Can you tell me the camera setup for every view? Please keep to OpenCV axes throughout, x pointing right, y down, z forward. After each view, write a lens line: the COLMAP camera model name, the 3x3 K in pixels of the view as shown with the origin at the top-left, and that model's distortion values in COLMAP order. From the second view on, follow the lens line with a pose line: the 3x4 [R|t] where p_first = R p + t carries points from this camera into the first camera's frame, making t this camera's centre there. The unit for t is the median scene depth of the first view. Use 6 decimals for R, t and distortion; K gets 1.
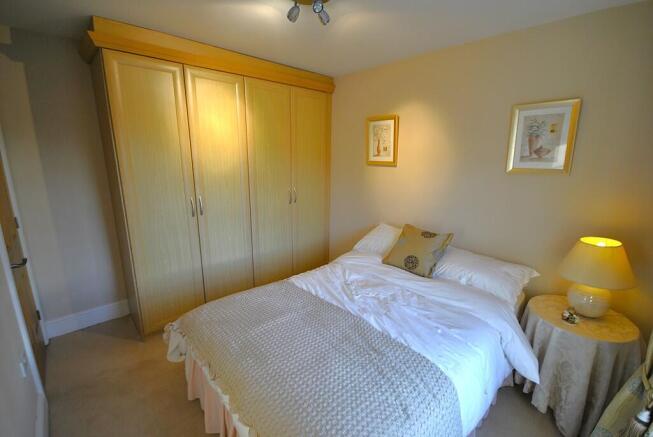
lens RADIAL K [[292.6, 0, 332.7], [0, 292.6, 219.7], [0, 0, 1]] dist [0.000237, -0.000376]
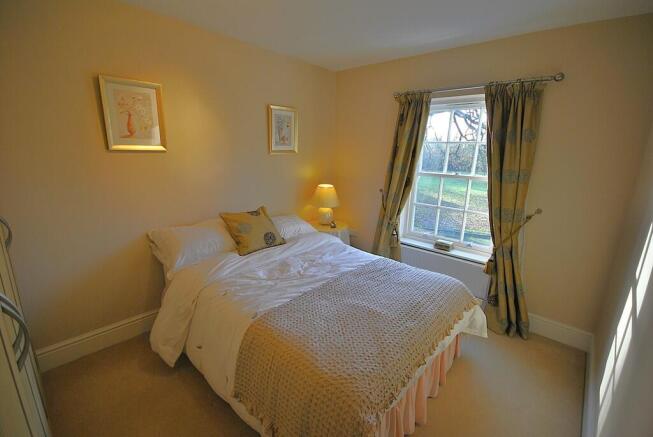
lens RADIAL K [[292.6, 0, 332.7], [0, 292.6, 219.7], [0, 0, 1]] dist [0.000237, -0.000376]
pose [[-0.099303, -0.254496, 0.961962, -0.879063], [0.182362, 0.945712, 0.269022, -0.192762], [-0.978204, 0.202139, -0.047501, 0.880651]]
